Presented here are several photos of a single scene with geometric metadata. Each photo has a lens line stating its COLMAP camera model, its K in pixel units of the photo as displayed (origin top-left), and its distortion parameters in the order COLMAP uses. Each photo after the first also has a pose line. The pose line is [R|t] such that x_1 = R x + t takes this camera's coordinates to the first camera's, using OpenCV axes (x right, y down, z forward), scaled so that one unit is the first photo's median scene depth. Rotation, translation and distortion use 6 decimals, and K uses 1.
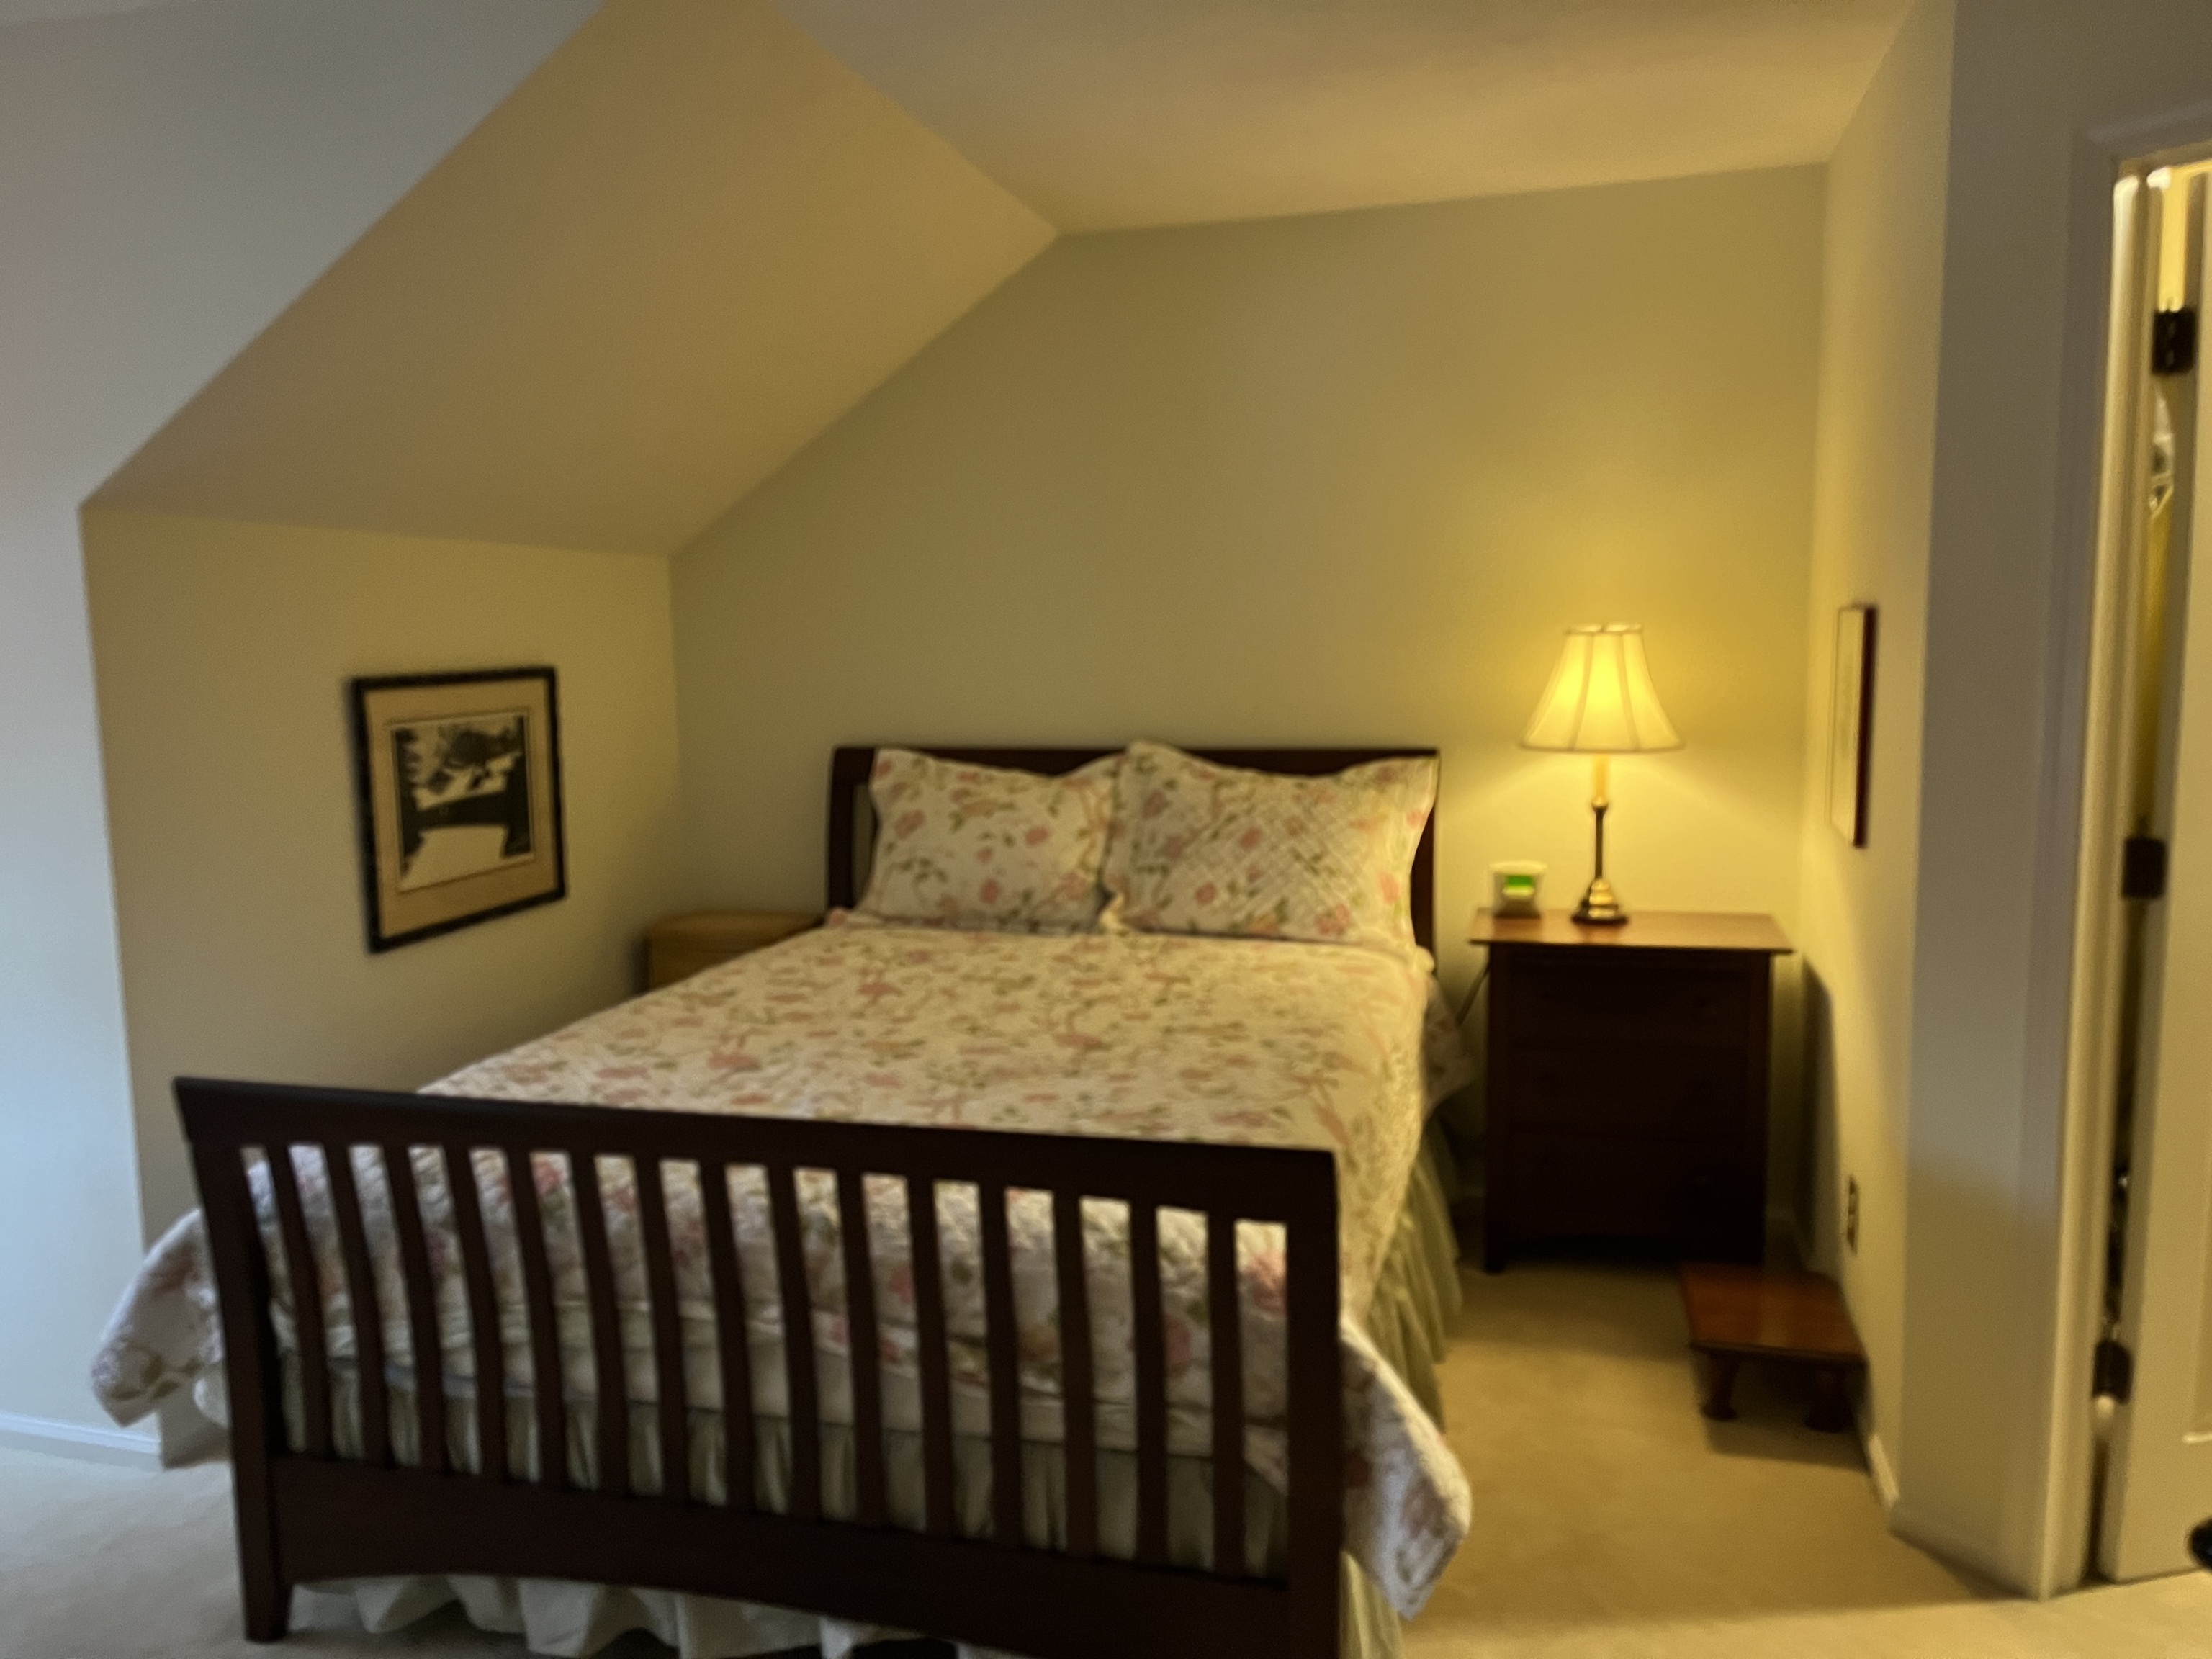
lens RADIAL K [[1654.4, 0, 1106.0], [0, 1654.4, 829.5], [0, 0, 1]] dist [0.059296, -0.004138]
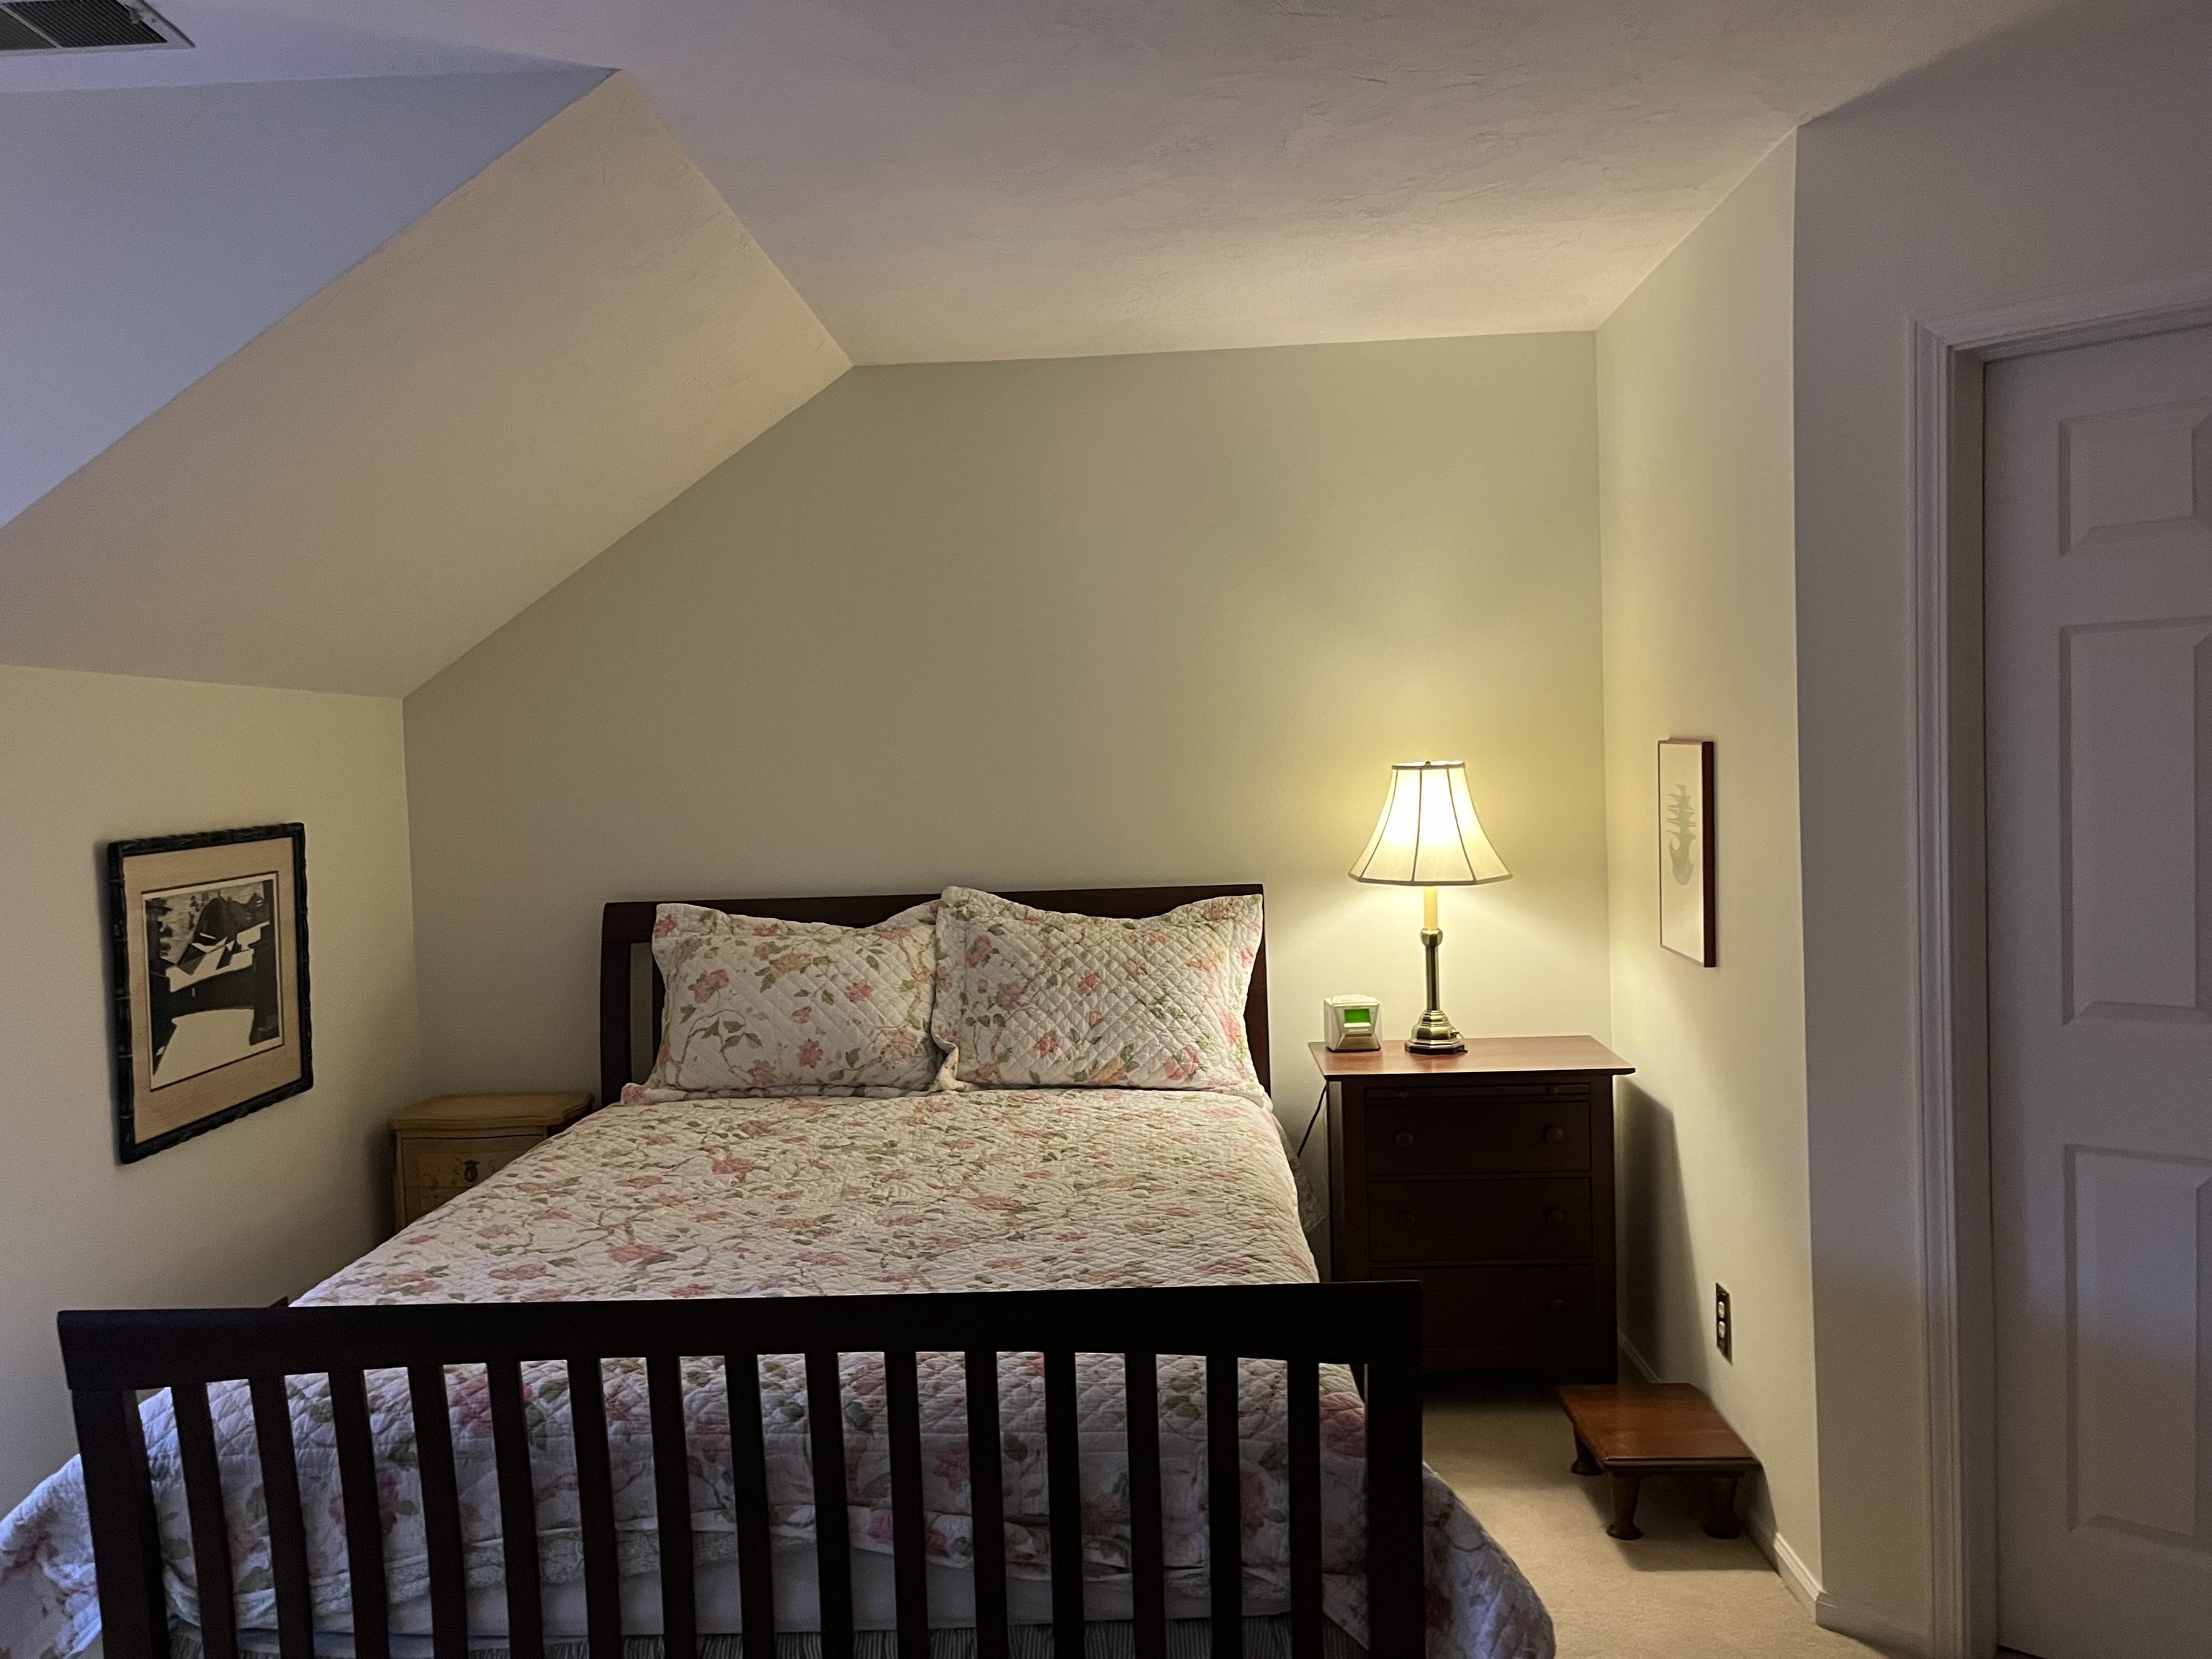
lens RADIAL K [[1805.5, 0, 1106.0], [0, 1805.5, 829.5], [0, 0, 1]] dist [0.062311, -0.050717]
pose [[0.973727, -0.023775, 0.226476, -0.144470], [0.042511, 0.996030, -0.078212, -0.001186], [-0.223717, 0.085785, 0.970872, -0.028143]]
